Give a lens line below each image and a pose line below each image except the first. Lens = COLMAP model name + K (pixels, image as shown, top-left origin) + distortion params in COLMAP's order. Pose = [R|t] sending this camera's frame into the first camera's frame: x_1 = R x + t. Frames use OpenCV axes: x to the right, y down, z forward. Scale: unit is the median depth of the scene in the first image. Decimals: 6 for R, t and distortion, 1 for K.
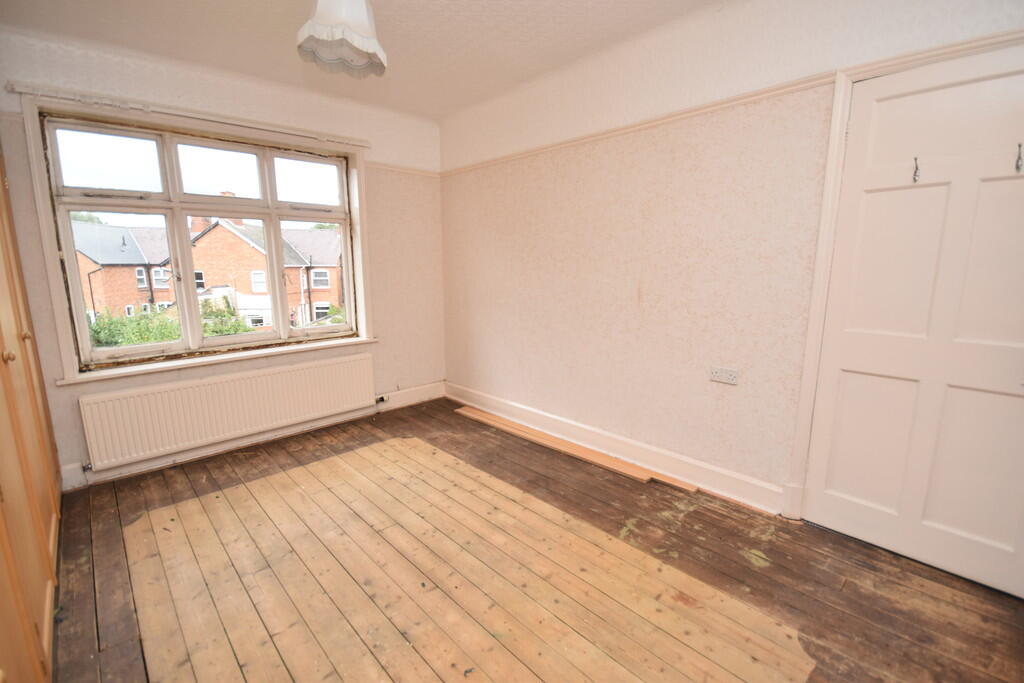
lens RADIAL K [[455.0, 0, 505.7], [0, 455.0, 345.7], [0, 0, 1]] dist [-0.005984, -0.001847]
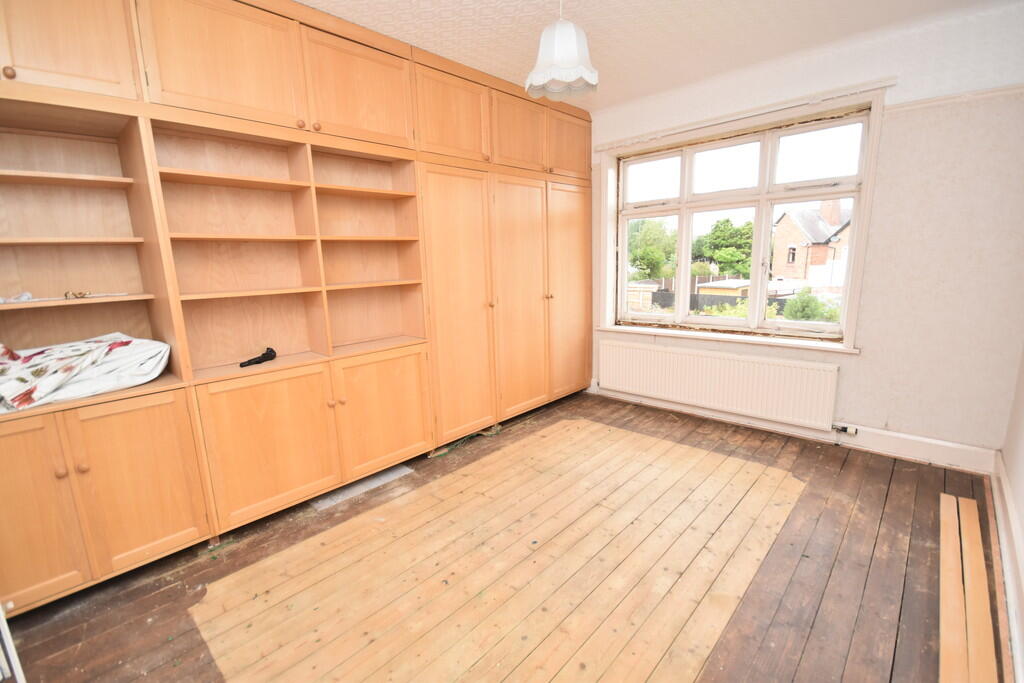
lens RADIAL K [[455.0, 0, 518.1], [0, 455.0, 344.5], [0, 0, 1]] dist [-0.005984, -0.001847]
pose [[0.062527, 0.192038, -0.979394, 0.531020], [-0.146135, 0.972499, 0.181356, -0.100962], [0.987287, 0.131784, 0.088871, 0.498178]]
